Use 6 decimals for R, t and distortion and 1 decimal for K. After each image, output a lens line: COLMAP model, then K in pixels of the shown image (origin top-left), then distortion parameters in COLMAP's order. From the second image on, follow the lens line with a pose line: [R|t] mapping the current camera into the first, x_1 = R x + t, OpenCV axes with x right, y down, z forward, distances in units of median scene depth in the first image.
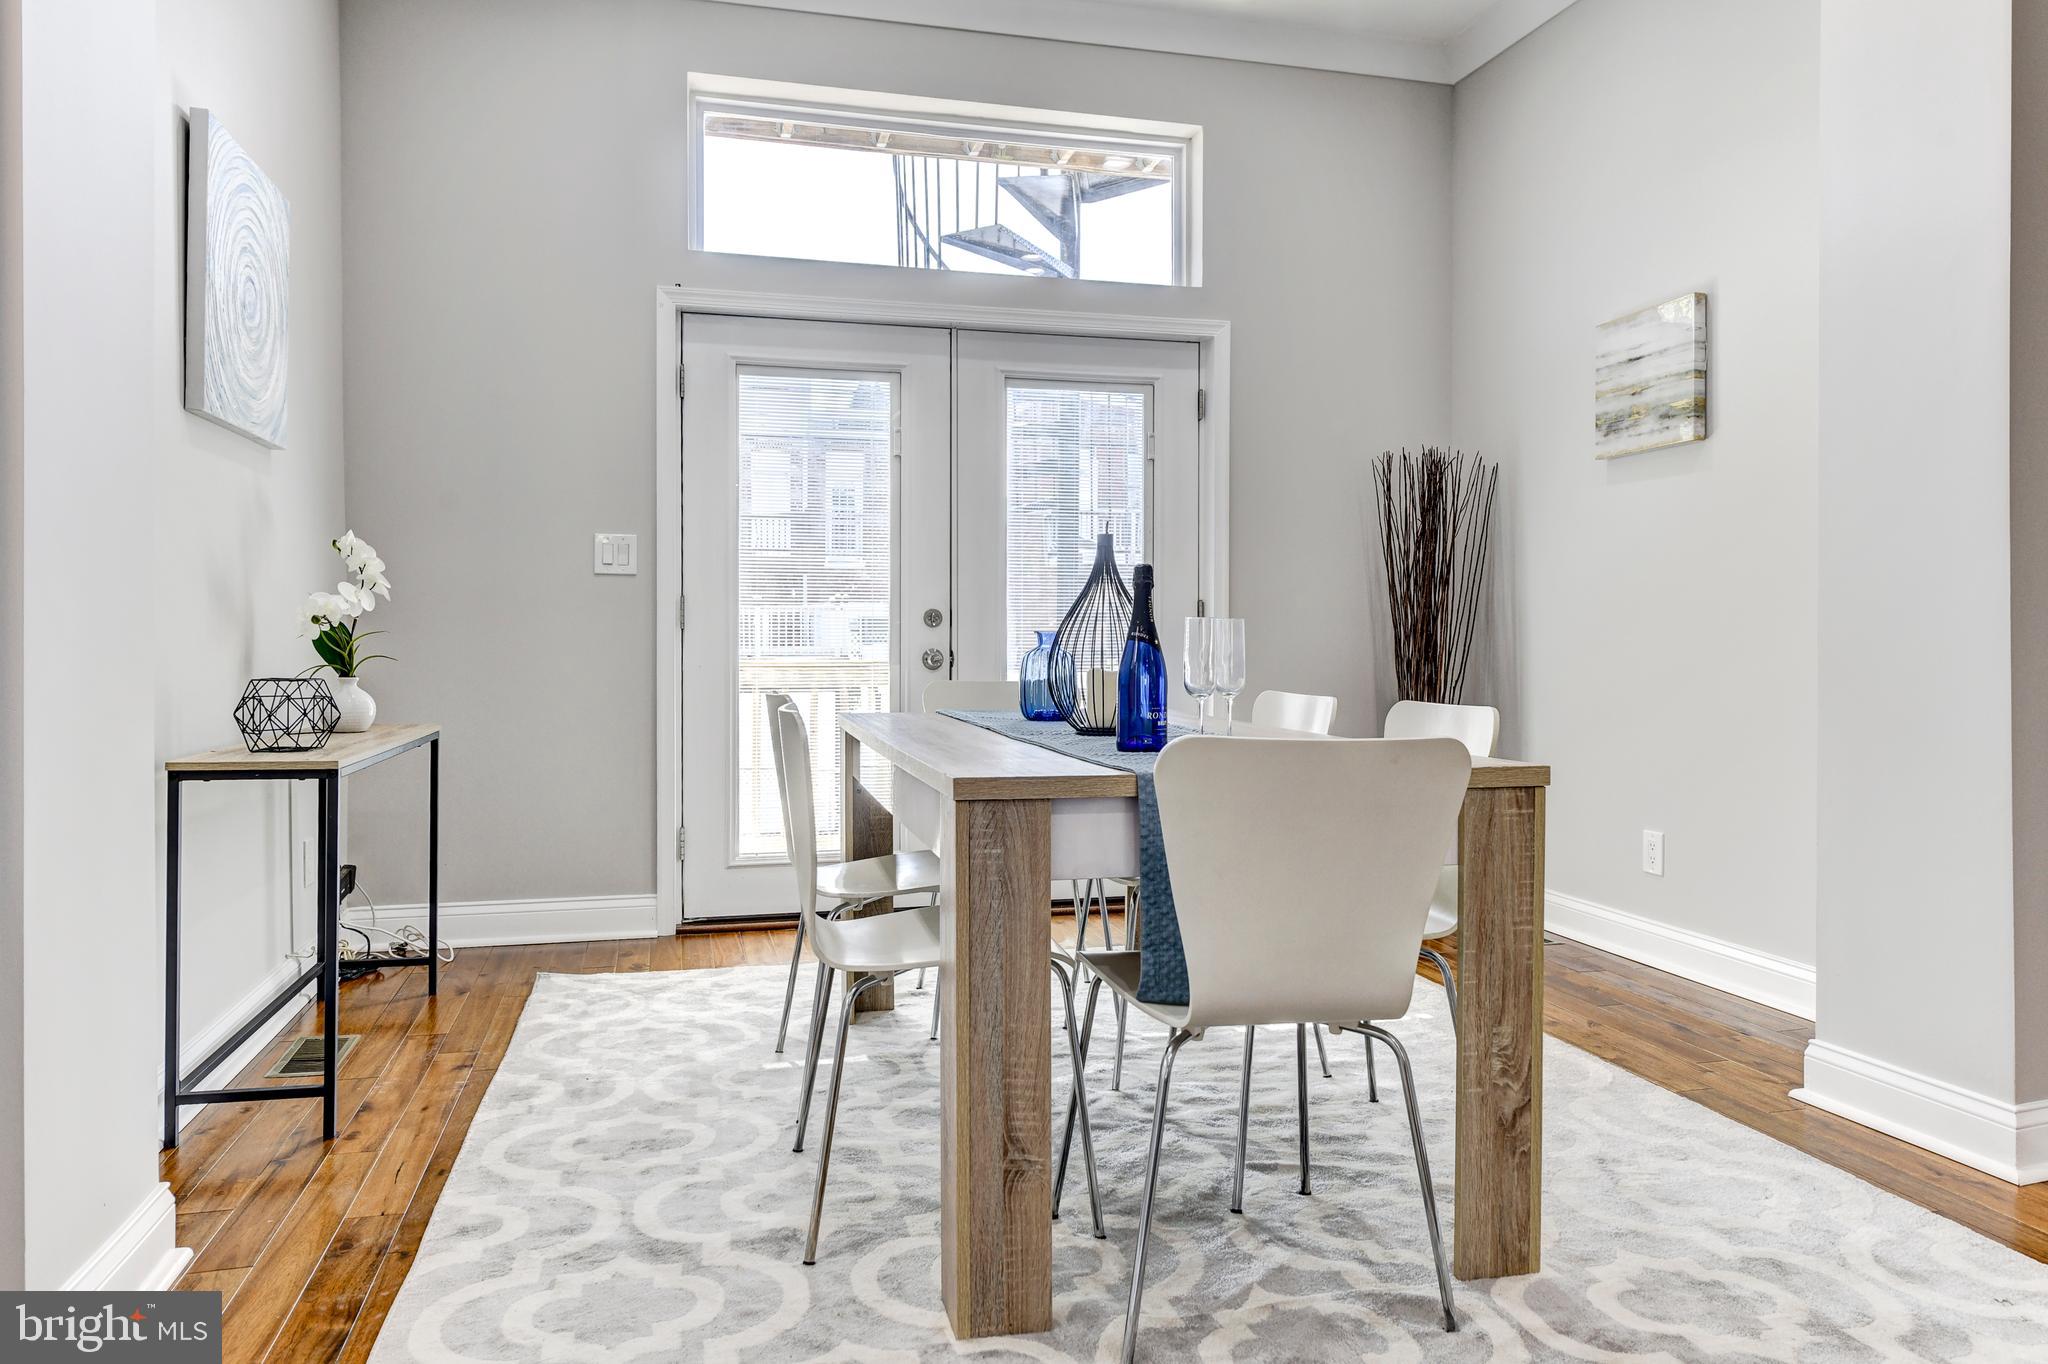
lens RADIAL K [[1353.1, 0, 992.2], [0, 1353.1, 640.0], [0, 0, 1]] dist [0.001428, -0.000467]
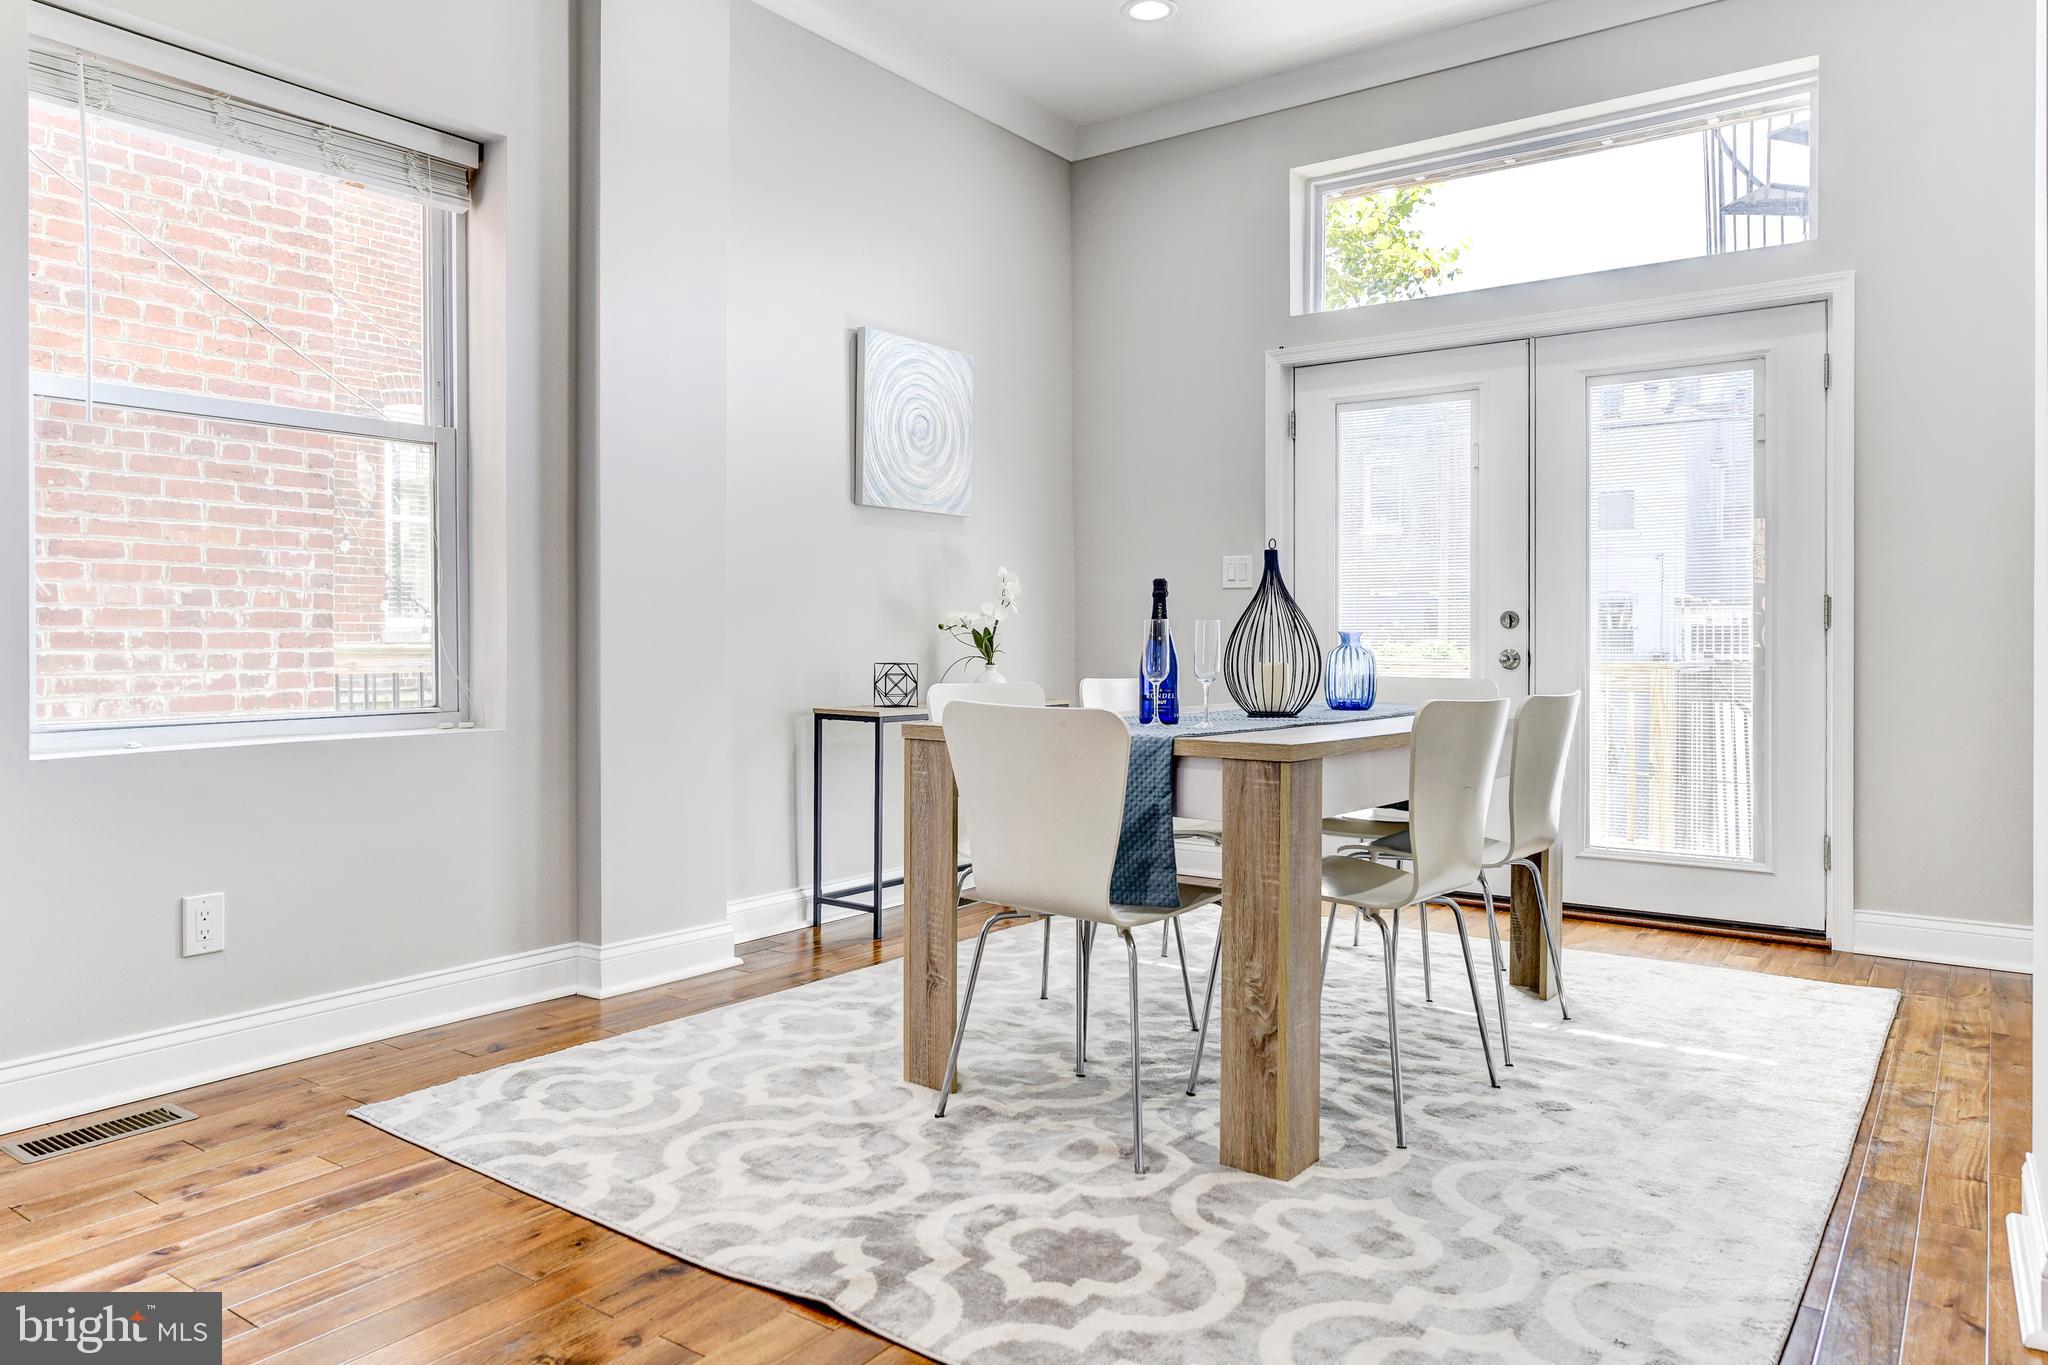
lens RADIAL K [[1364.2, 0, 1020.4], [0, 1364.2, 659.6], [0, 0, 1]] dist [0.001488, -0.001400]
pose [[0.638302, 0.009585, -0.769726, 0.924615], [-0.002418, 0.999943, 0.010447, 0.007616], [0.769782, -0.004807, 0.638288, 0.067305]]
